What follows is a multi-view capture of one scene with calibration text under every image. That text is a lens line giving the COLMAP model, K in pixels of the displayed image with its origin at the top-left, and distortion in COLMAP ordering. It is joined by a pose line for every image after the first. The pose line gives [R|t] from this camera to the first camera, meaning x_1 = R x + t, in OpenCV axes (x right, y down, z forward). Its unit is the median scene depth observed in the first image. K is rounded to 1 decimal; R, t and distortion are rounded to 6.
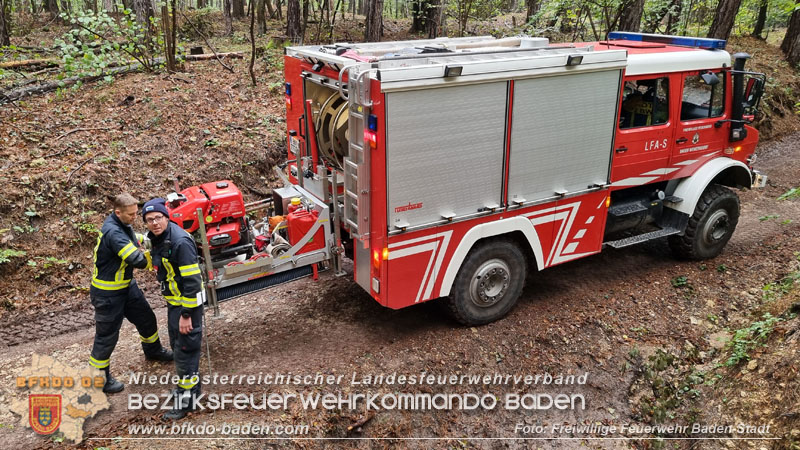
lens RADIAL K [[642.0, 0, 400.5], [0, 642.0, 212.2], [0, 0, 1]] dist [0.087625, -0.088861]
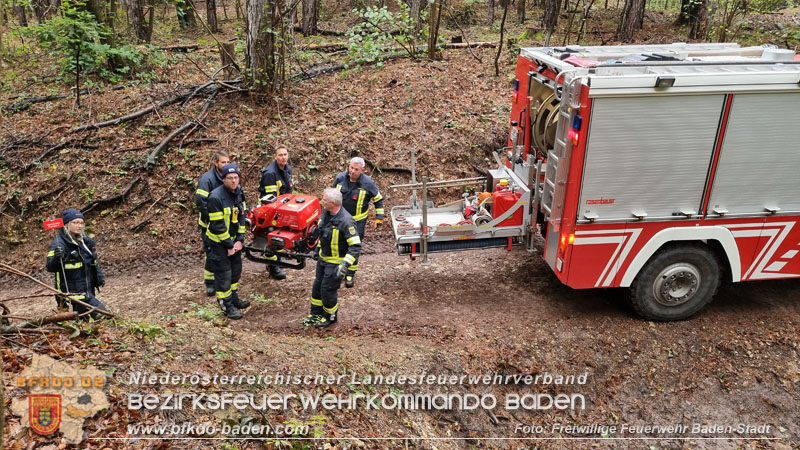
lens RADIAL K [[654.8, 0, 382.1], [0, 654.8, 226.4], [0, 0, 1]] dist [-0.002640, -0.042425]
pose [[0.908104, 0.156417, -0.388433, 0.102812], [-0.135424, 0.987468, 0.081038, -0.004934], [0.396241, -0.020988, 0.917907, -0.170953]]
